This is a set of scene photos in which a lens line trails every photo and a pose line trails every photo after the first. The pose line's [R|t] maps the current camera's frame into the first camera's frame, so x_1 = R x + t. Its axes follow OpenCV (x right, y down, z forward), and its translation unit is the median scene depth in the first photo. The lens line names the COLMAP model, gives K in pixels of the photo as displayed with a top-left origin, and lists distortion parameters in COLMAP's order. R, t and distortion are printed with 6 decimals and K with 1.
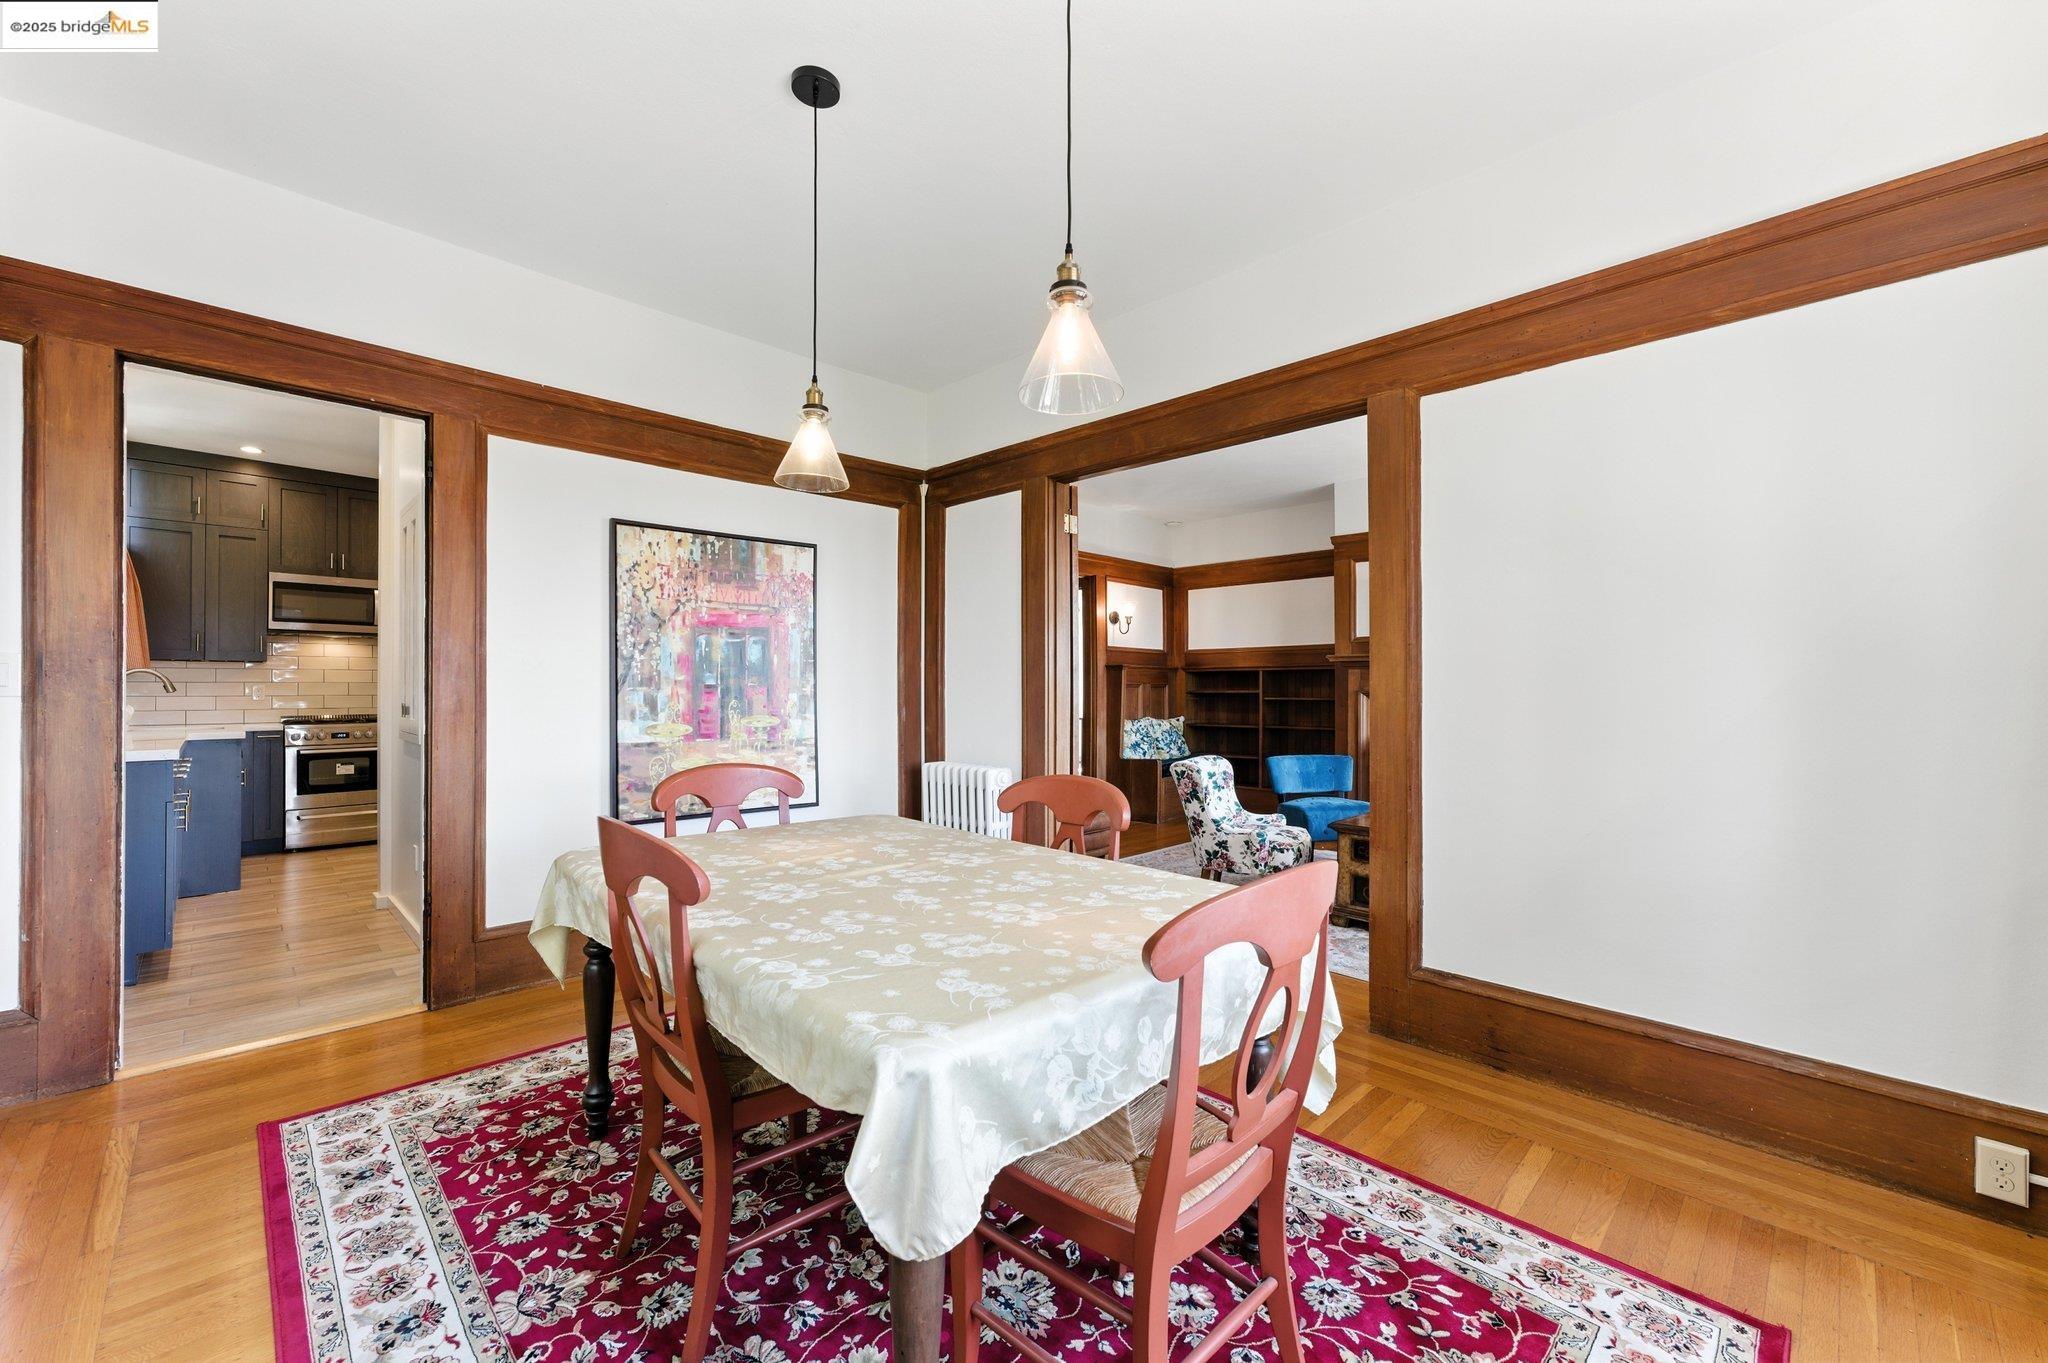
lens RADIAL K [[815.3, 0, 1024.0], [0, 815.3, 681.5], [0, 0, 1]] dist [0.000516, 0.000219]
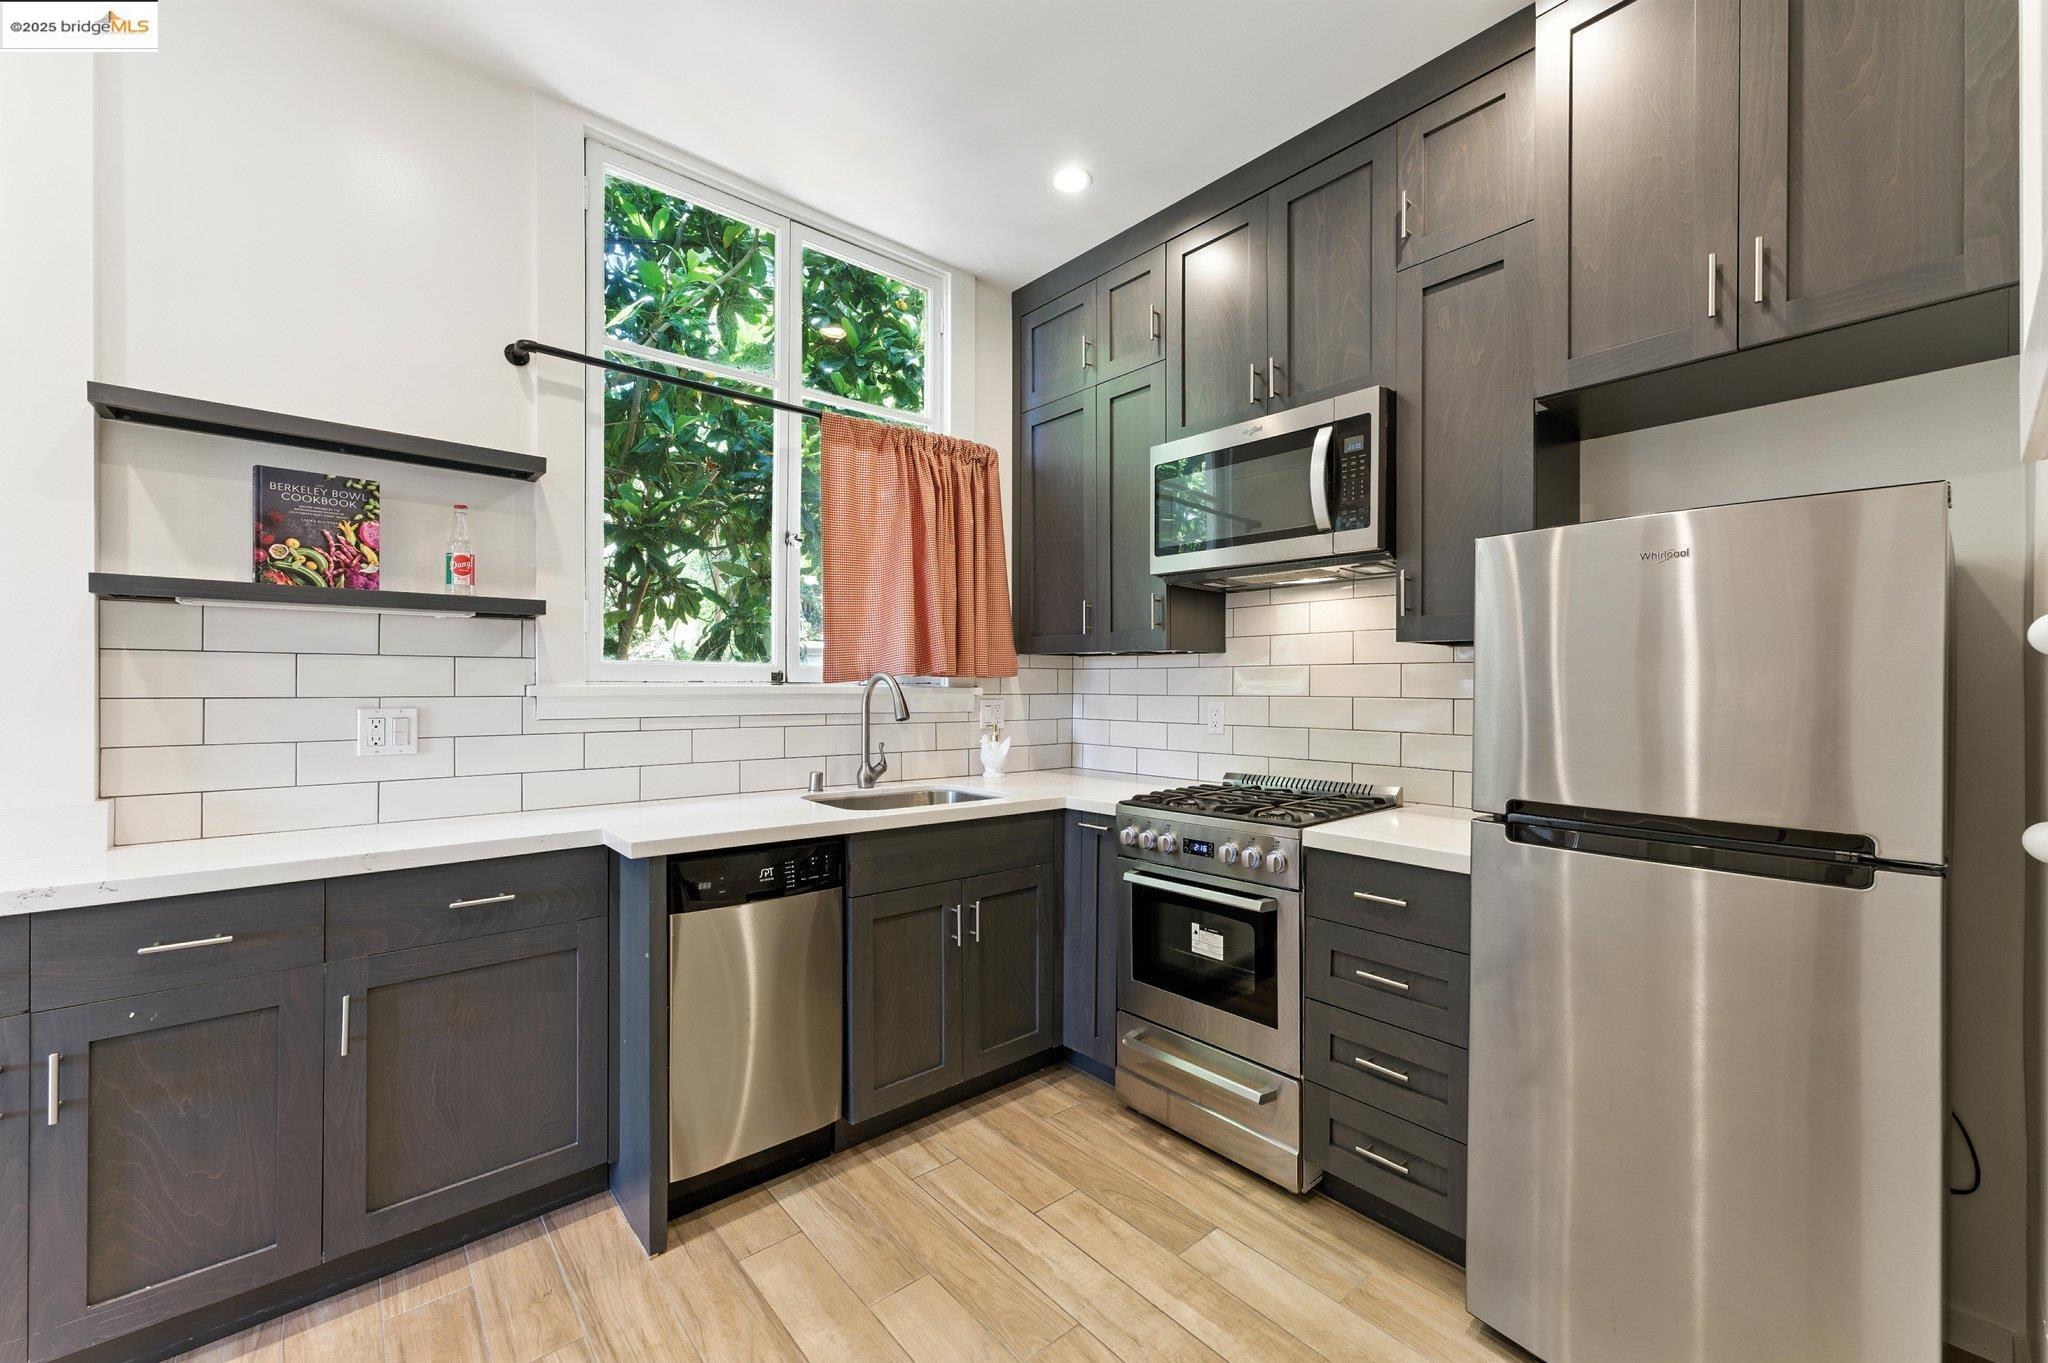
lens RADIAL K [[826.2, 0, 1020.2], [0, 826.2, 685.5], [0, 0, 1]] dist [-0.031892, 0.025565]
pose [[-0.073149, 0.000941, -0.997321, -0.477201], [0.005309, 0.999986, 0.000554, -0.006182], [0.997307, -0.005254, -0.073153, 0.957756]]
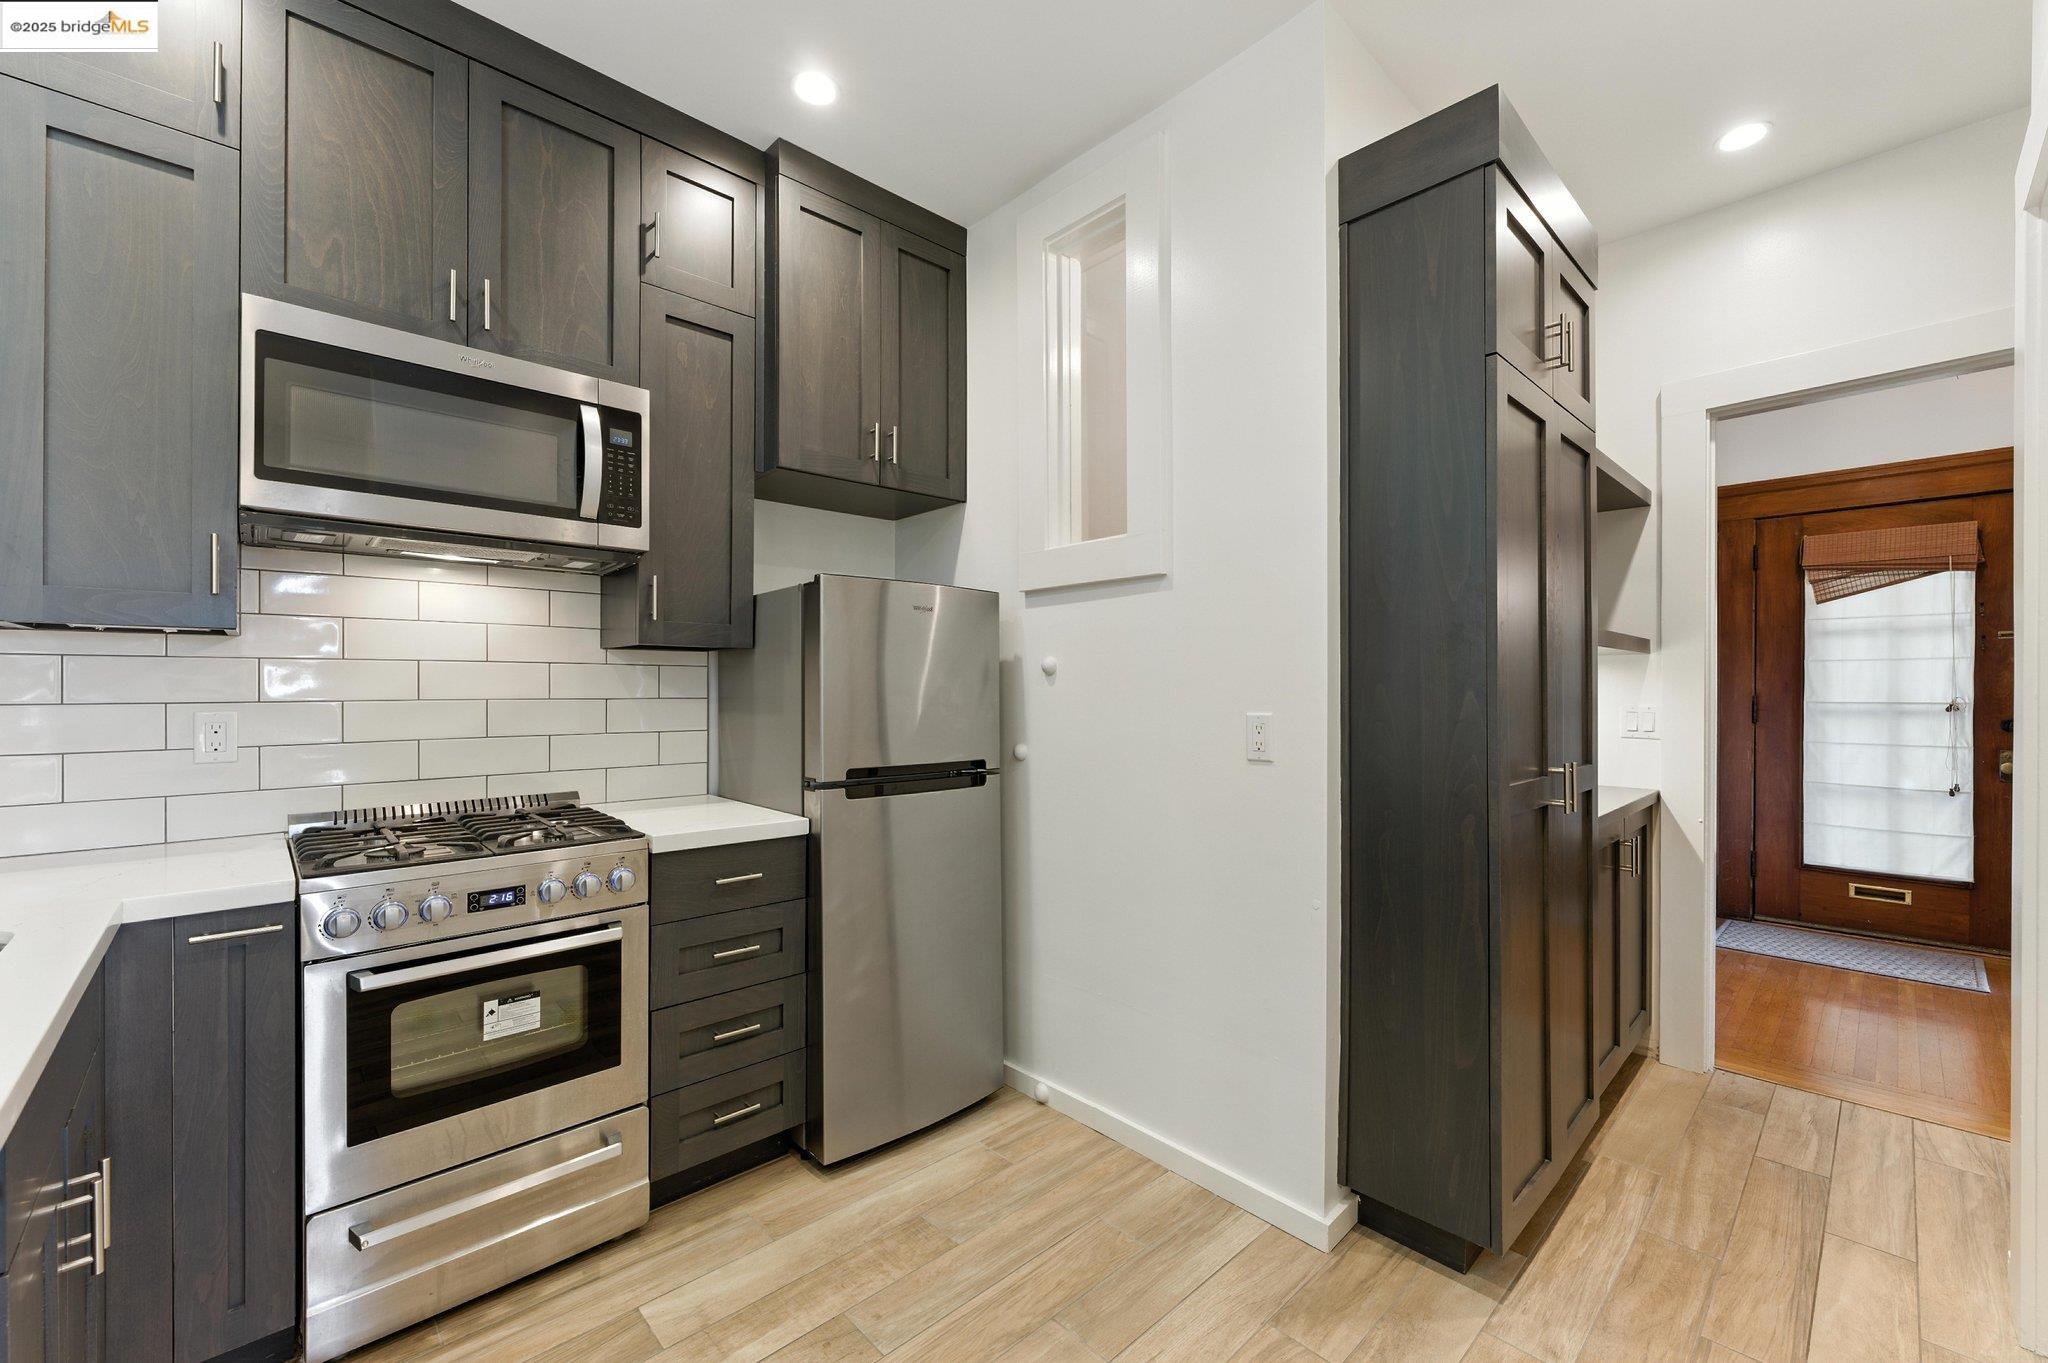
lens RADIAL K [[821.7, 0, 1021.1], [0, 821.7, 687.3], [0, 0, 1]] dist [0.003016, 0.000871]
pose [[0.999690, 0.002400, -0.024763, -0.663022], [-0.002128, 0.999937, 0.011013, -0.008968], [0.024788, -0.010957, 0.999633, 0.736145]]
